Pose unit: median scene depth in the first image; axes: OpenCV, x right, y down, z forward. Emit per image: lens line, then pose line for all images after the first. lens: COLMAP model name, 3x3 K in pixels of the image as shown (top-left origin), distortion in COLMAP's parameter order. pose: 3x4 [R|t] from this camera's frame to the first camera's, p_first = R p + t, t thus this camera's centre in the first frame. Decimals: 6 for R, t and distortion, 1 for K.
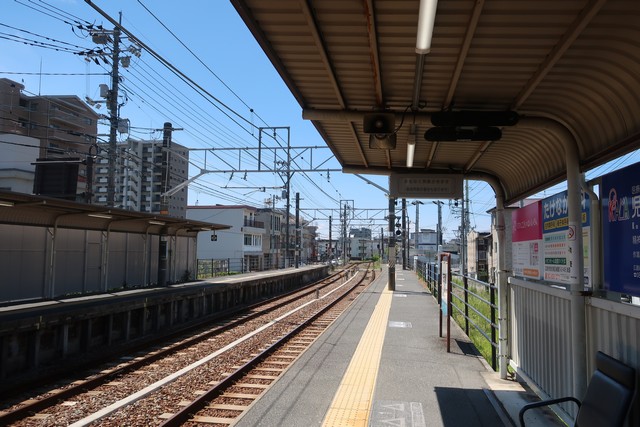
lens RADIAL K [[501.4, 0, 320.8], [0, 501.4, 214.9], [0, 0, 1]] dist [-0.008480, 0.003293]
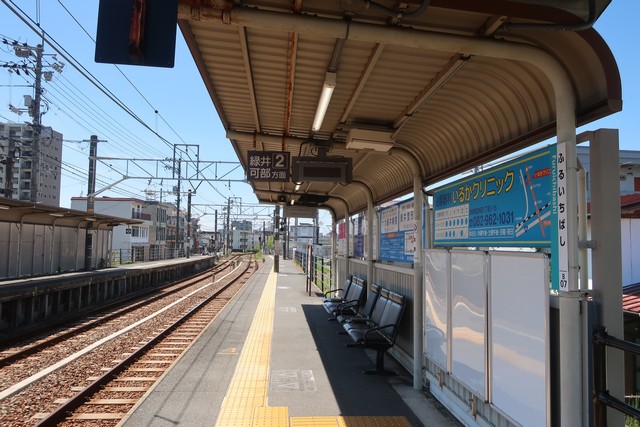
lens RADIAL K [[501.4, 0, 320.8], [0, 501.4, 214.9], [0, 0, 1]] dist [-0.008480, 0.003293]
pose [[0.971738, 0.018998, 0.235296, -0.027126], [-0.022654, 0.999661, 0.012846, -0.010274], [-0.234972, -0.017813, 0.971839, -0.146144]]
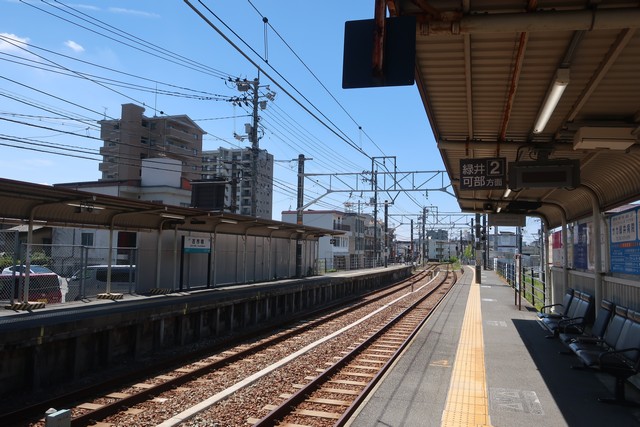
lens RADIAL K [[501.4, 0, 320.8], [0, 501.4, 214.9], [0, 0, 1]] dist [-0.008480, 0.003293]
pose [[0.989376, -0.003687, -0.145329, -0.031178], [0.003373, 0.999991, -0.002404, -0.010491], [0.145337, 0.001888, 0.989380, -0.146063]]
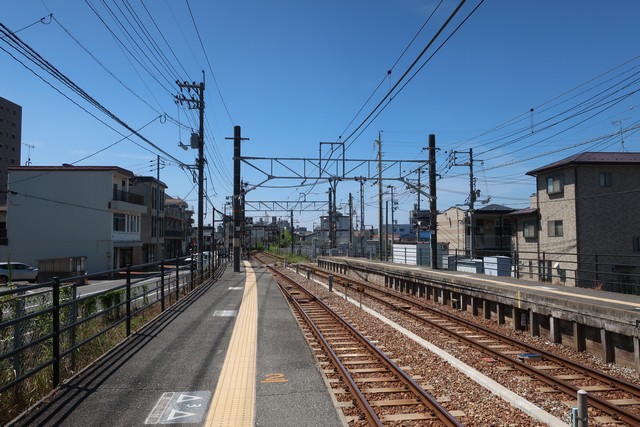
lens RADIAL K [[501.4, 0, 320.8], [0, 501.4, 214.9], [0, 0, 1]] dist [-0.008480, 0.003293]
pose [[0.962667, -0.000795, 0.270686, -0.114960], [-0.005423, 0.999738, 0.022224, 0.039504], [-0.270632, -0.022863, 0.962411, 0.526331]]
